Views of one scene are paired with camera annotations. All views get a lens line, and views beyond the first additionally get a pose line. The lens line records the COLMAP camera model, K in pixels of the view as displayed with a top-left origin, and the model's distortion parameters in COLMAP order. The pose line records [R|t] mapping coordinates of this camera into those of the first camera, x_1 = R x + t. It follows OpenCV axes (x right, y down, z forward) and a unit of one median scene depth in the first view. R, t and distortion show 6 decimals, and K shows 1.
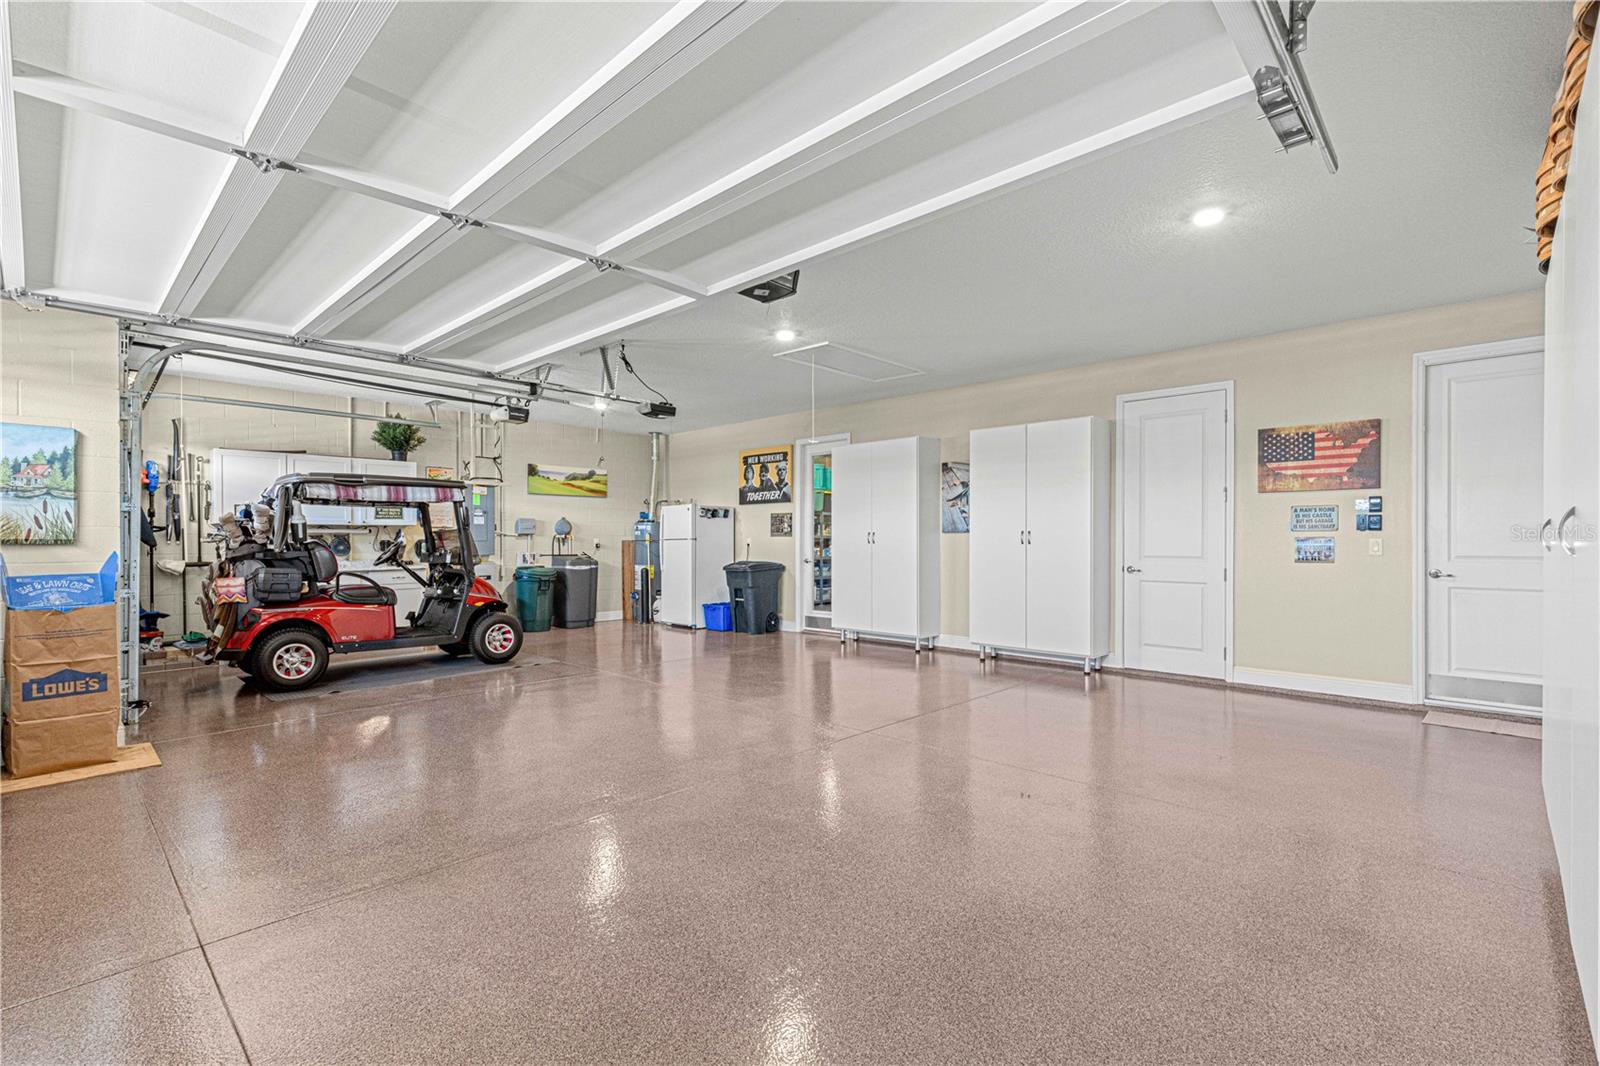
lens RADIAL K [[720.8, 0, 799.4], [0, 720.8, 540.9], [0, 0, 1]] dist [0.008436, -0.001978]
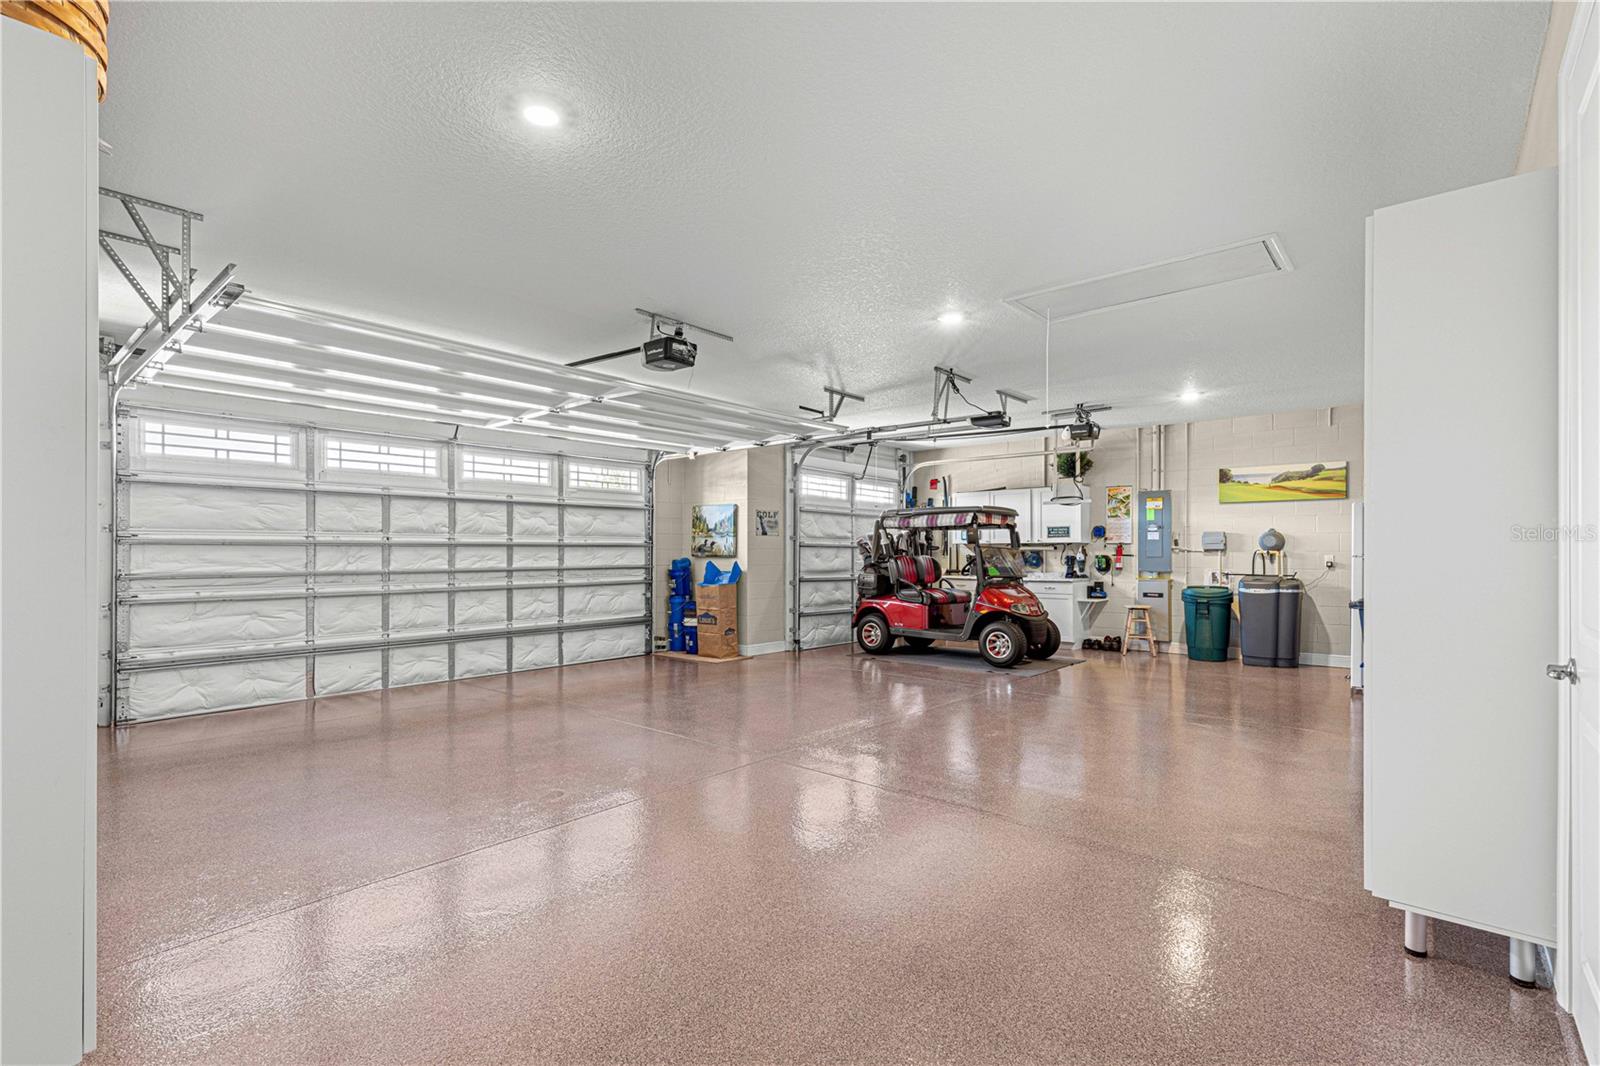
lens RADIAL K [[720.8, 0, 799.5], [0, 720.8, 540.6], [0, 0, 1]] dist [0.008436, -0.001978]
pose [[0.043848, -0.014029, -0.998940, 0.481431], [-0.002914, 0.999895, -0.014170, -0.006312], [0.999034, 0.003532, 0.043803, 0.456179]]
